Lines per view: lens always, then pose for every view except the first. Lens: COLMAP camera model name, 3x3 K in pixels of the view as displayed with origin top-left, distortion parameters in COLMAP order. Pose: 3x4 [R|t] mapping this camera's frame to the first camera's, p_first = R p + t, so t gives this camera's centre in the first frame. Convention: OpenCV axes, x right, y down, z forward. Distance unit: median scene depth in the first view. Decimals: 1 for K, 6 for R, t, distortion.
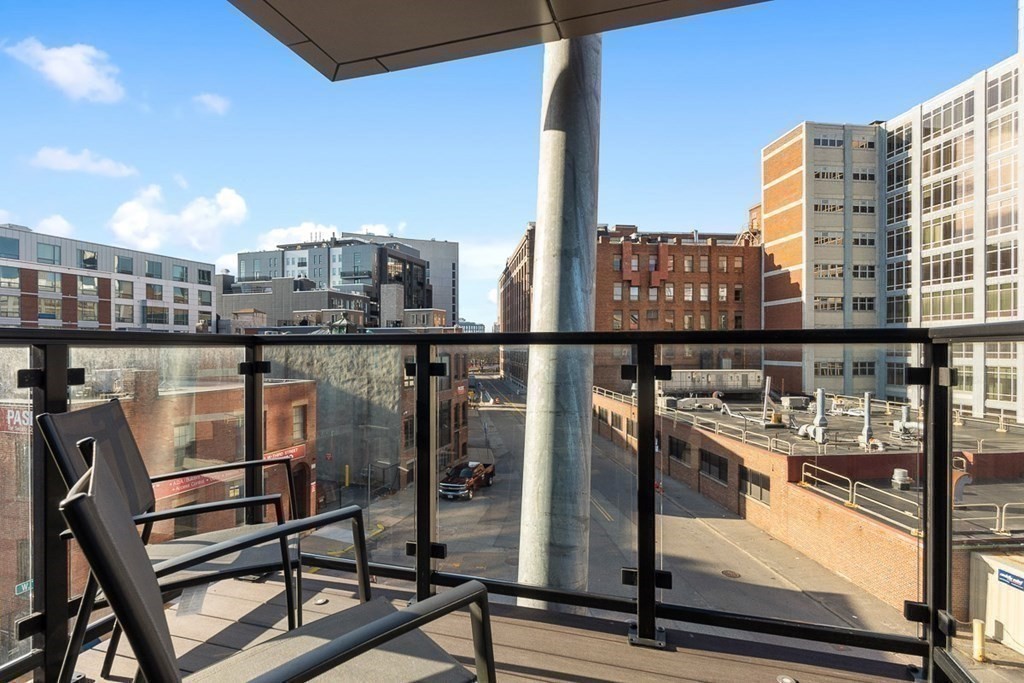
lens RADIAL K [[511.4, 0, 513.6], [0, 511.4, 346.7], [0, 0, 1]] dist [-0.001403, -0.000139]
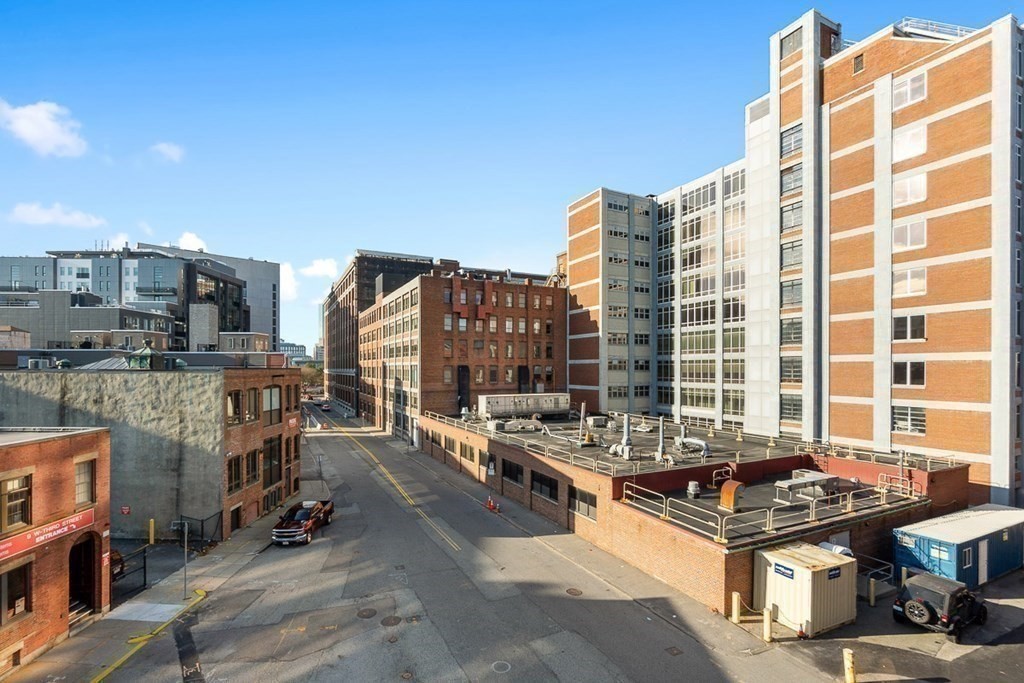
lens RADIAL K [[470.5, 0, 508.5], [0, 470.5, 370.1], [0, 0, 1]] dist [-0.005090, -0.000164]
pose [[0.940629, 0.001301, 0.339434, -0.016879], [-0.001711, 0.999998, 0.000909, -0.010787], [-0.339432, -0.001436, 0.940630, 0.032744]]
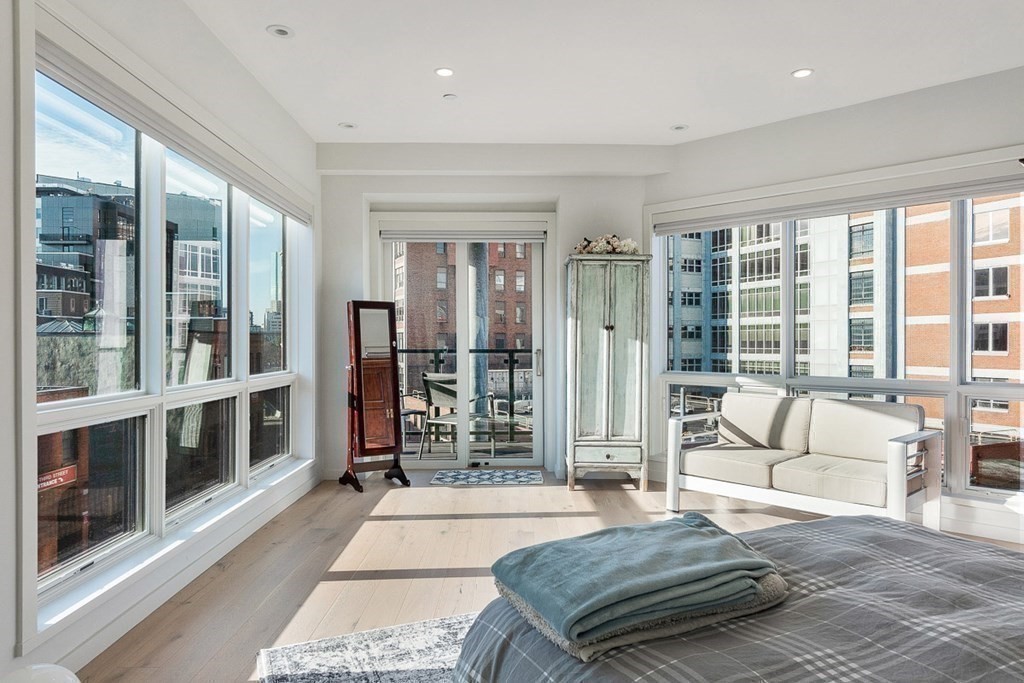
lens RADIAL K [[645.4, 0, 512.0], [0, 645.4, 341.5], [0, 0, 1]] dist [-0.000221, -0.000117]
pose [[0.950133, -0.000140, 0.311844, -0.026248], [0.000578, 0.999999, -0.001314, -0.001566], [-0.311843, 0.001429, 0.950132, -0.072763]]
